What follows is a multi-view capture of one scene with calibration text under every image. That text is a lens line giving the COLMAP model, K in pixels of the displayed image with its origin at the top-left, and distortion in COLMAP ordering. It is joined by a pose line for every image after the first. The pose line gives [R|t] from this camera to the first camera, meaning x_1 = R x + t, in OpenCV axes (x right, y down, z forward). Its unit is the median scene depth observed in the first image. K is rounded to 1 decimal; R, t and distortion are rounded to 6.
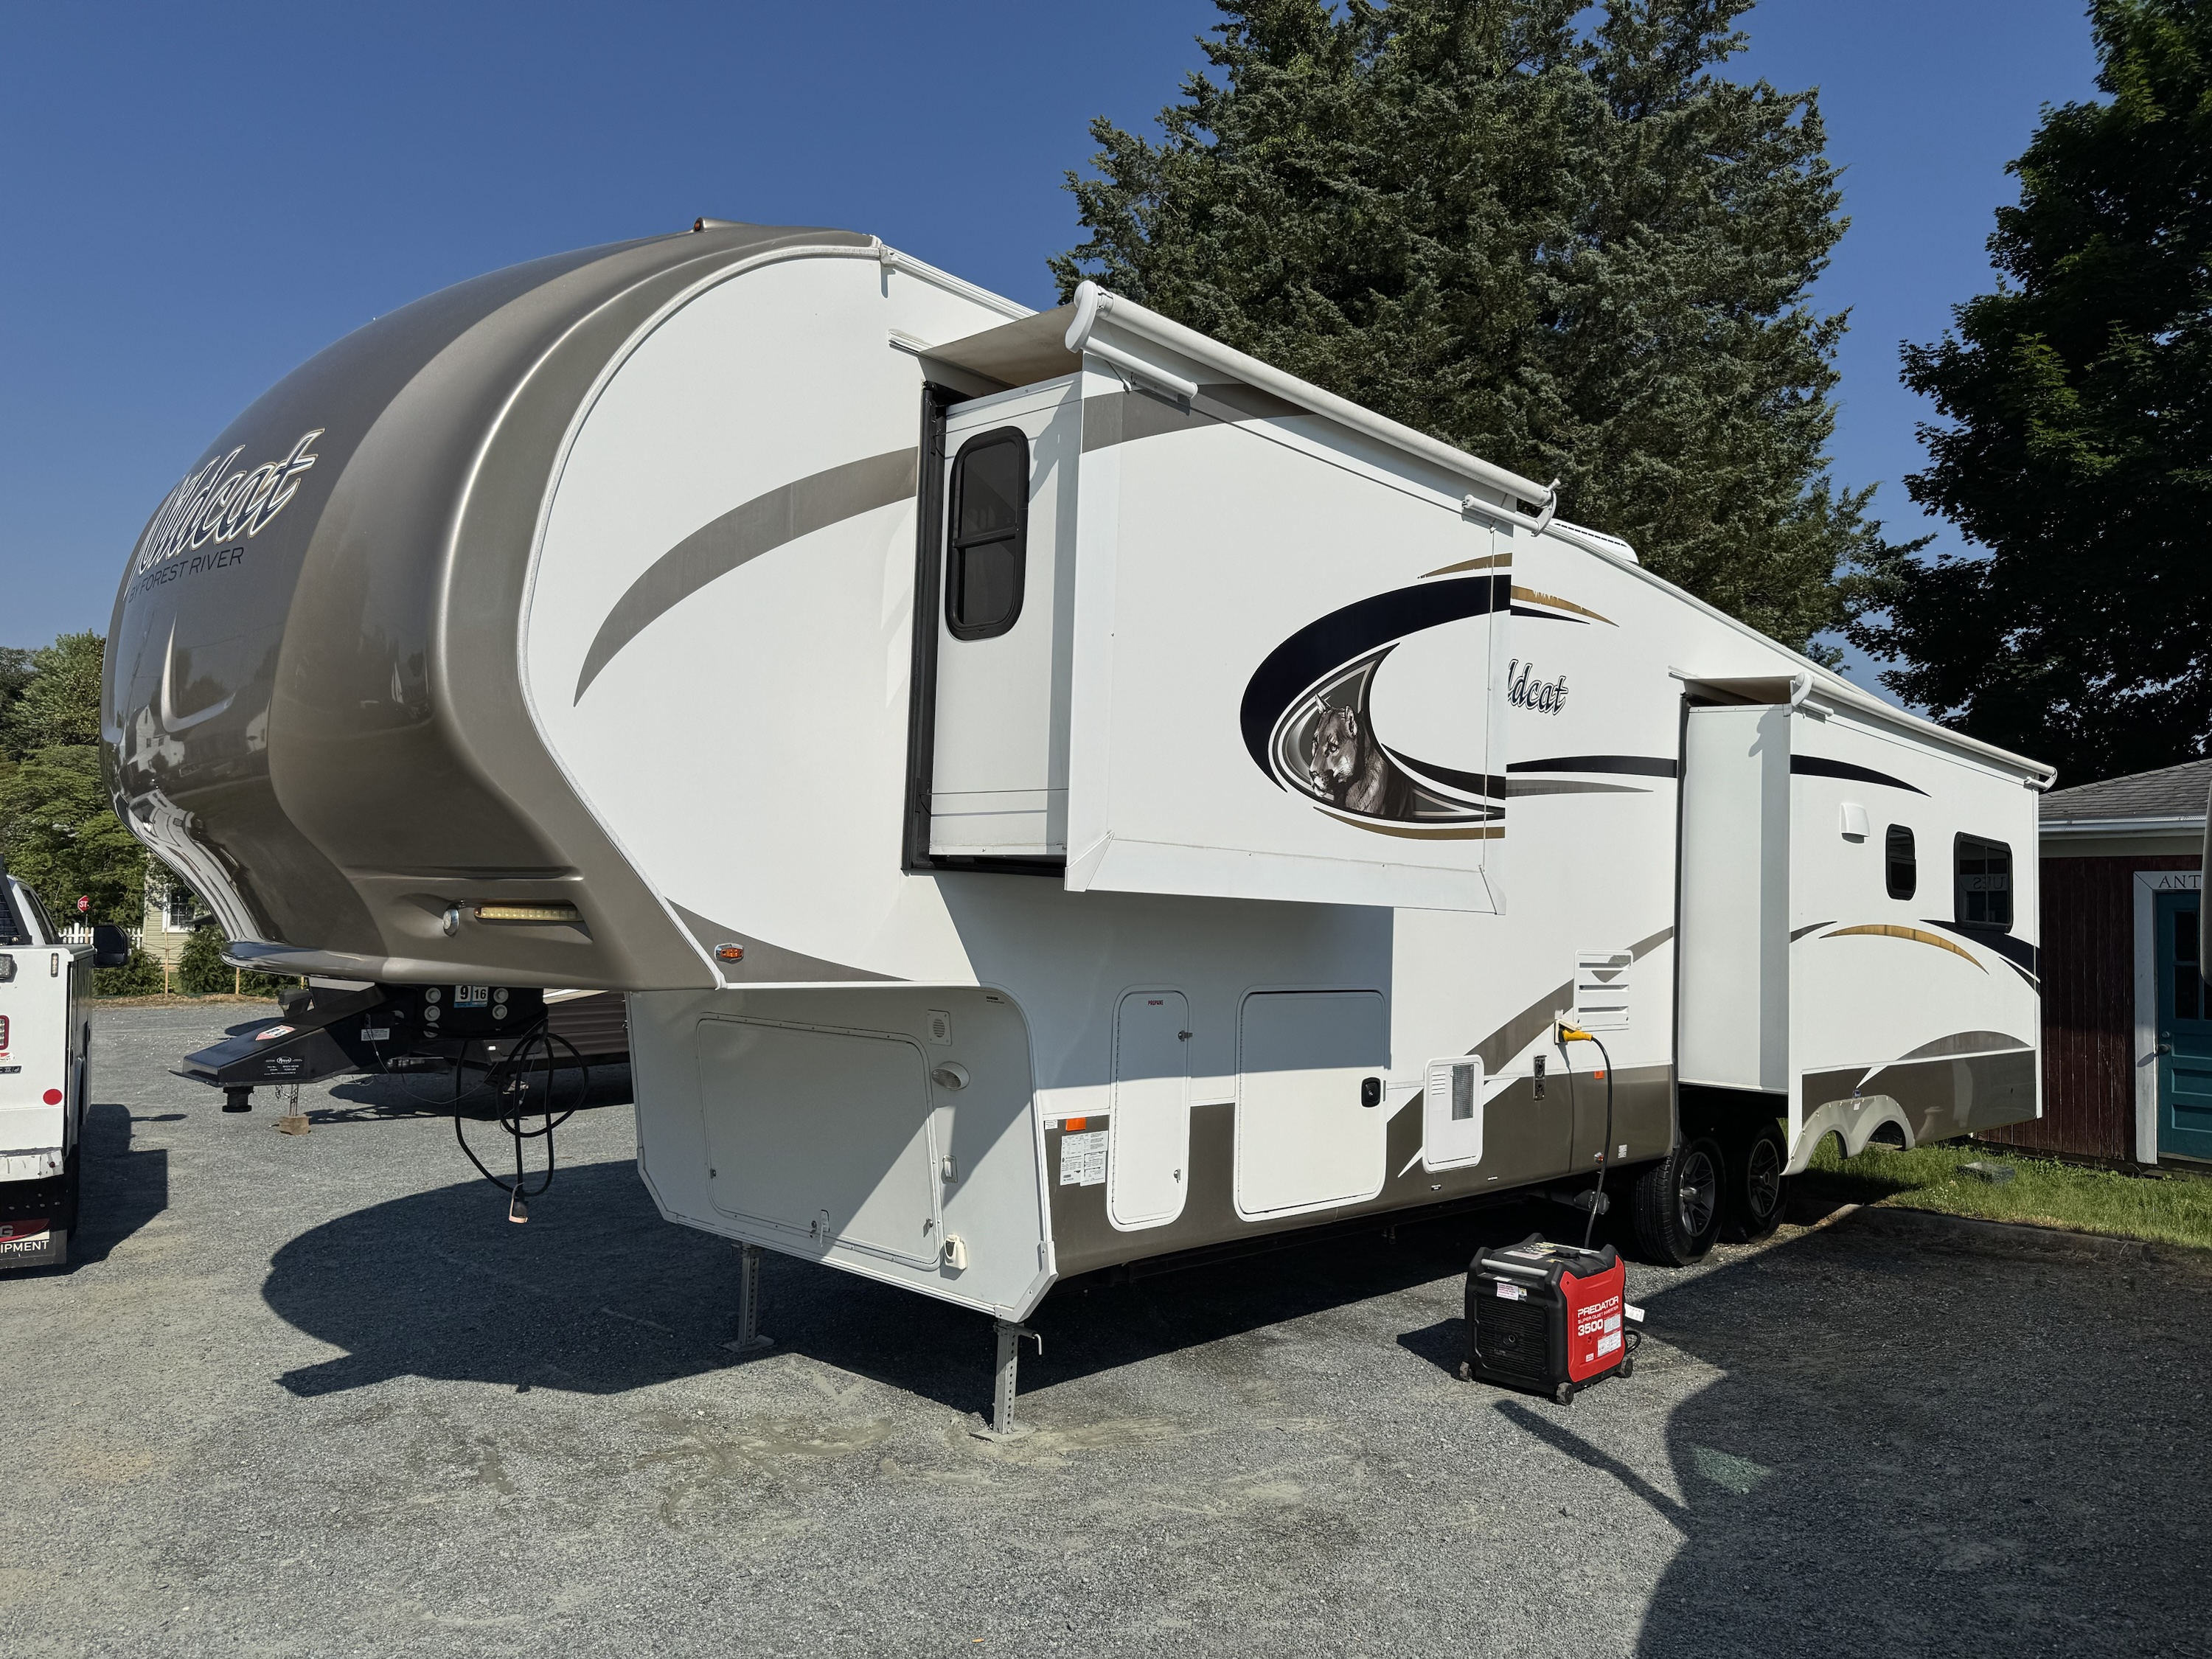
lens RADIAL K [[1571.3, 0, 1105.0], [0, 1571.3, 824.6], [0, 0, 1]] dist [0.048915, -0.016098]
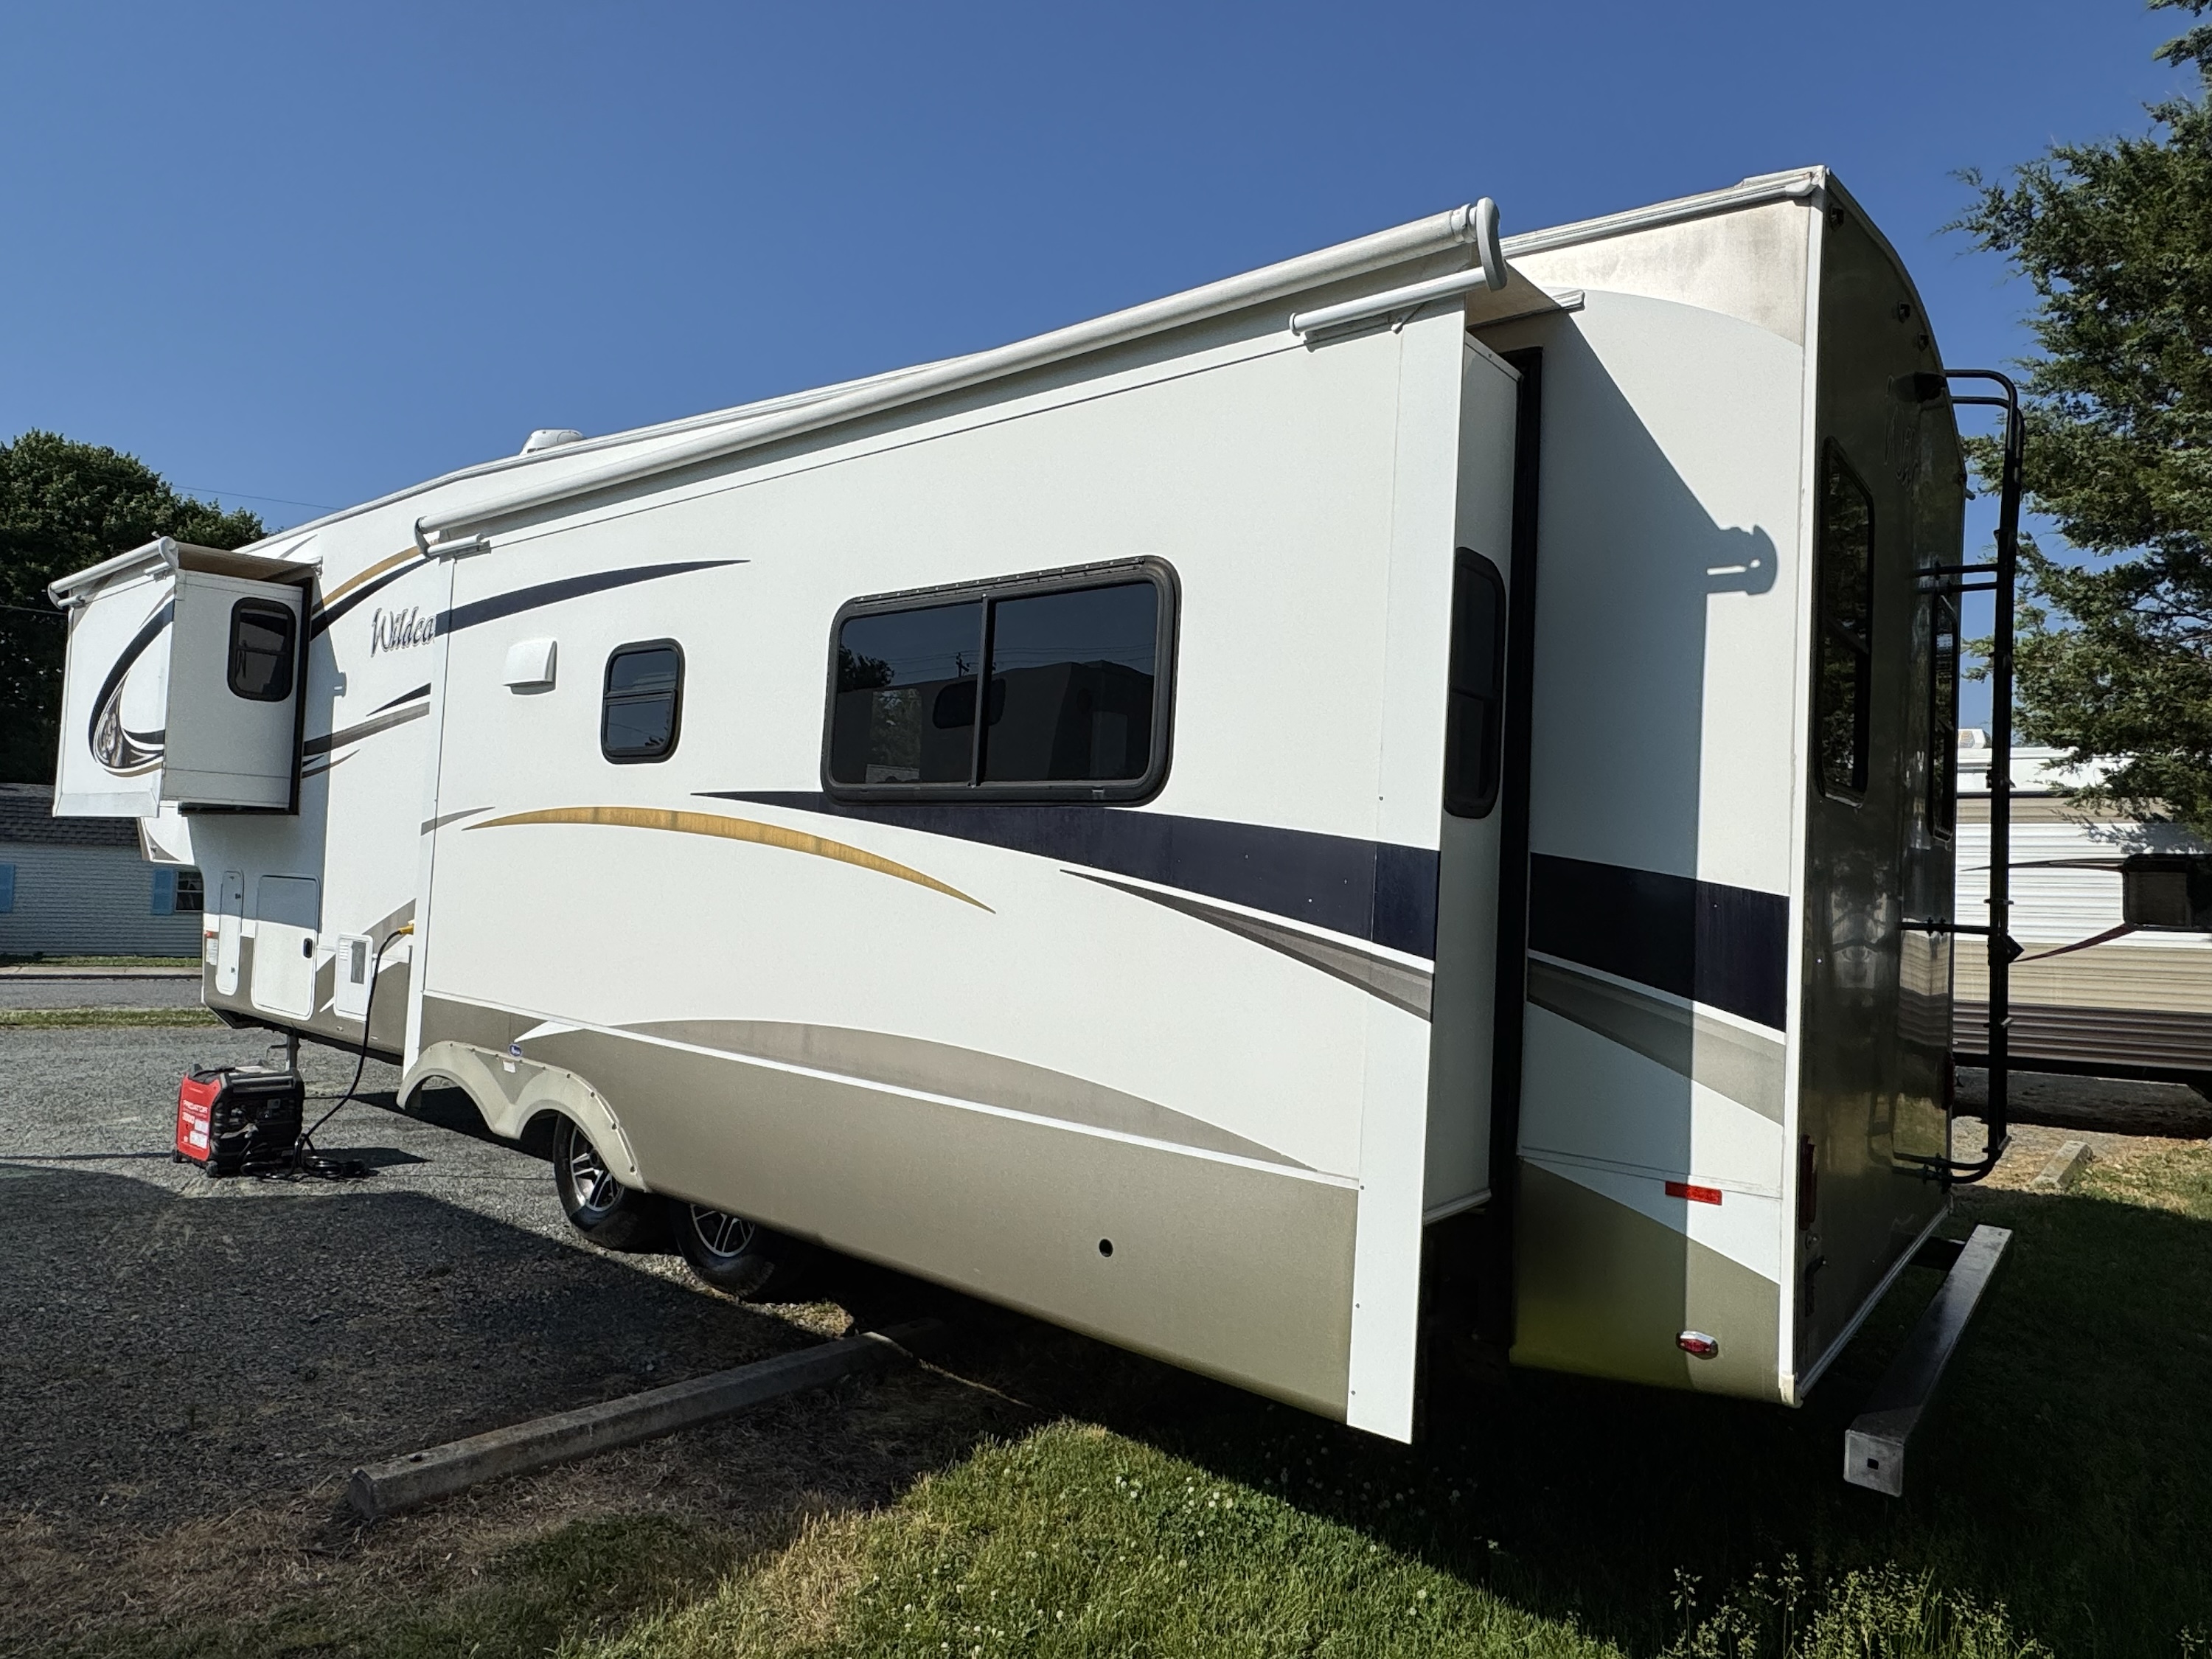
lens RADIAL K [[1317.6, 0, 1104.4], [0, 1317.6, 838.1], [0, 0, 1]] dist [-0.003986, -0.000669]
pose [[0.081726, -0.063580, -0.994625, 1.401529], [0.019787, 0.997870, -0.062162, 0.152673], [0.996458, -0.014600, 0.082810, 1.578936]]
